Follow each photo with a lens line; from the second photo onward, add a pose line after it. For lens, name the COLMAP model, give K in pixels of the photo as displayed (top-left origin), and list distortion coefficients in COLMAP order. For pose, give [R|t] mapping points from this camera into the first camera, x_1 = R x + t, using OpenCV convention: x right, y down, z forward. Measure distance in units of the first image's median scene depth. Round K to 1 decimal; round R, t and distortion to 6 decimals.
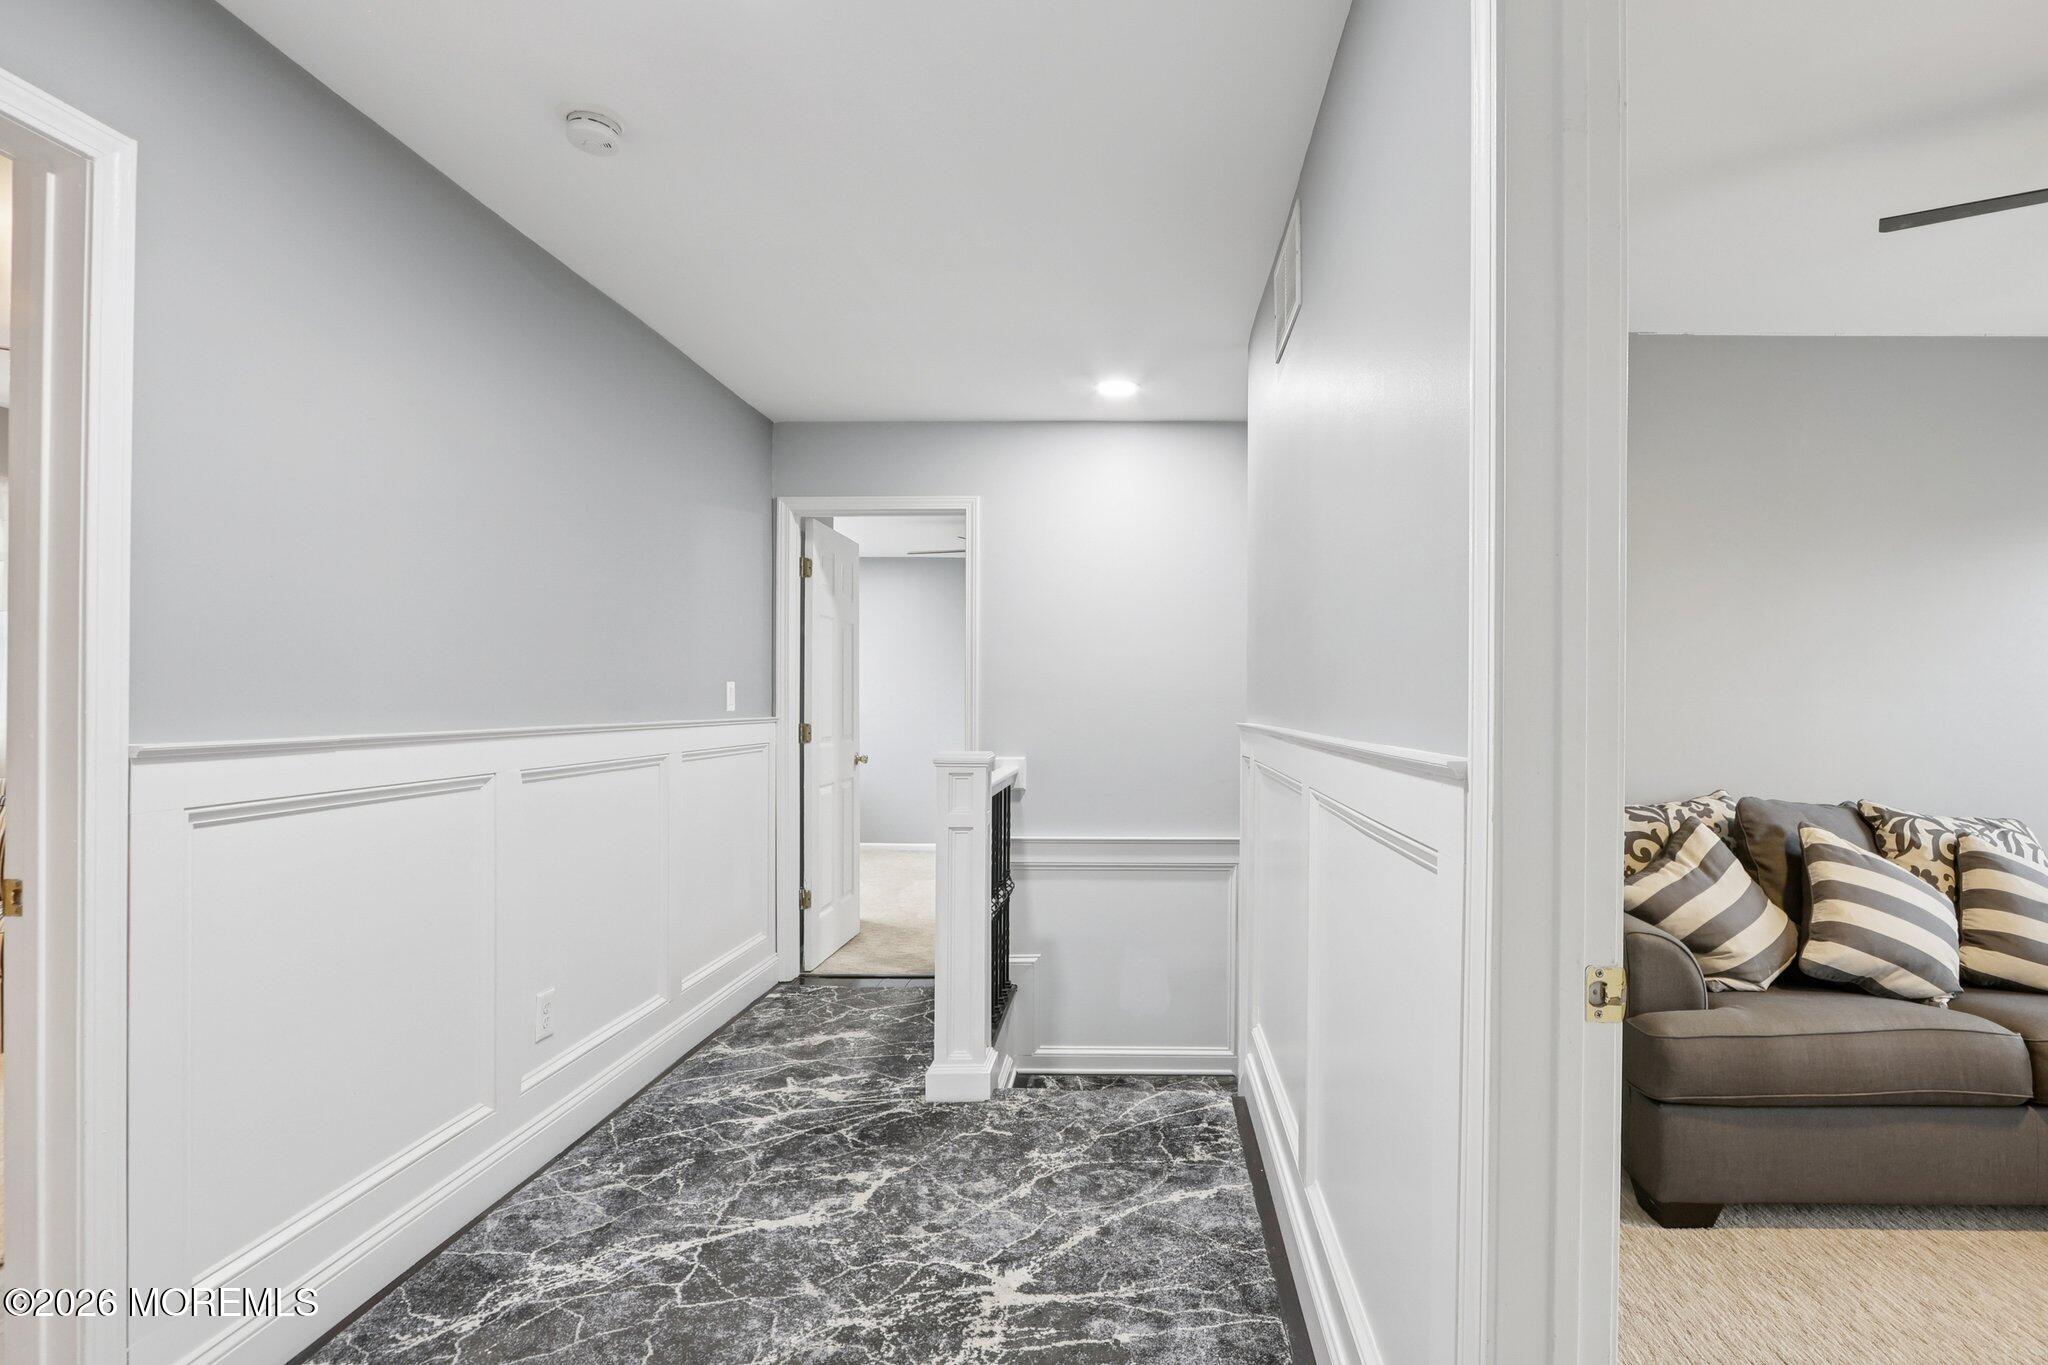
lens RADIAL K [[1043.5, 0, 1105.4], [0, 1043.5, 694.3], [0, 0, 1]] dist [-0.022940, 0.006472]
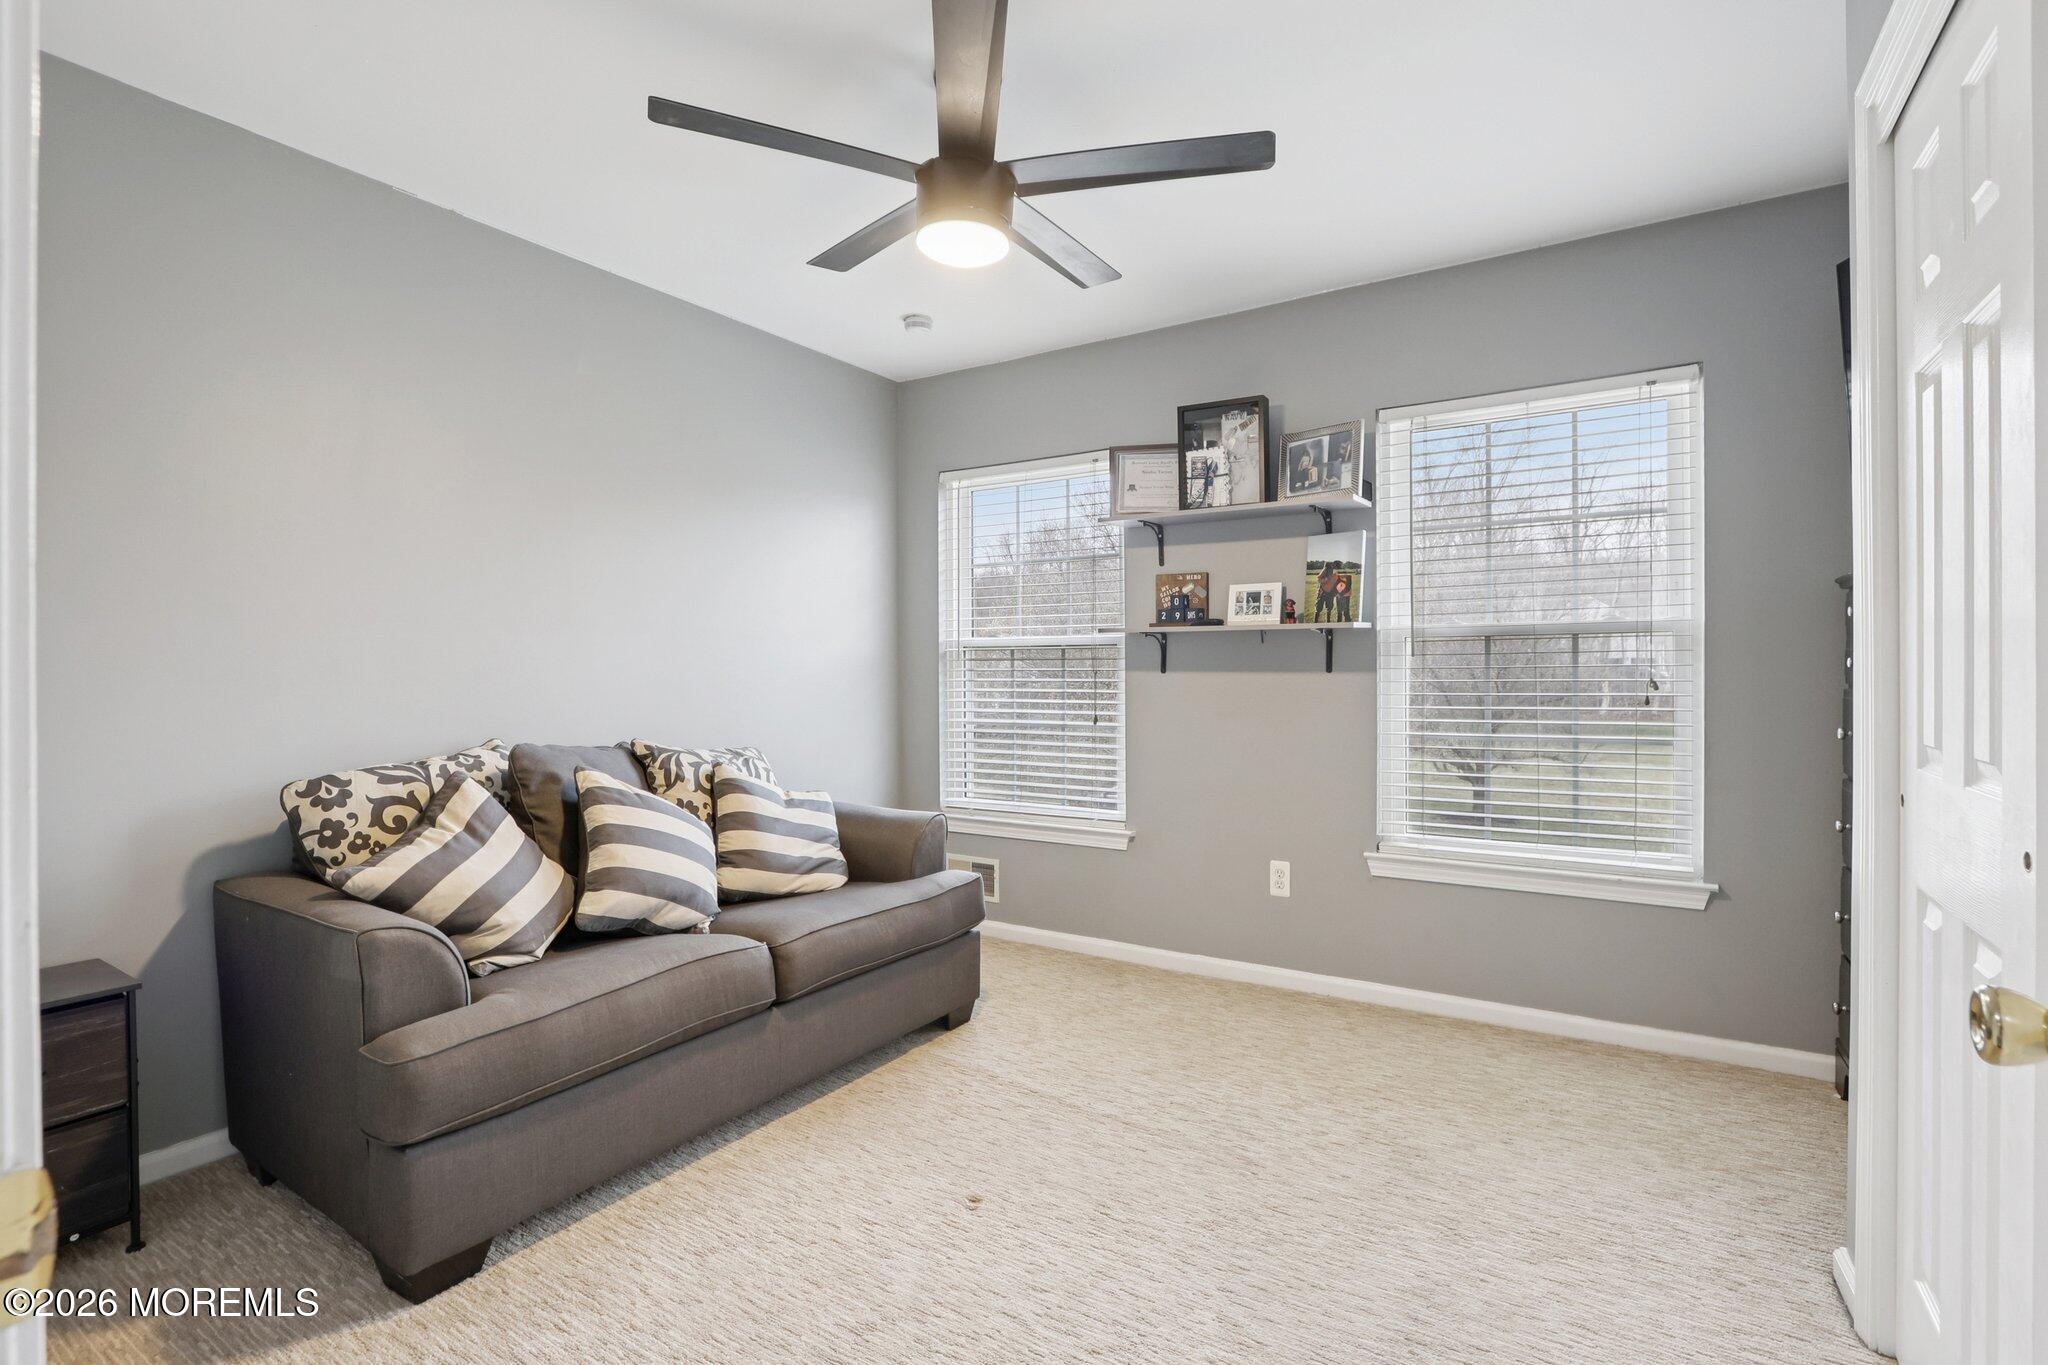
lens RADIAL K [[950.1, 0, 1010.2], [0, 950.1, 679.1], [0, 0, 1]] dist [-0.012132, 0.001061]
pose [[0.537279, -0.014665, 0.843277, 0.165290], [0.004897, 0.999886, 0.014269, 0.035333], [-0.843391, -0.003537, 0.537289, 0.213605]]
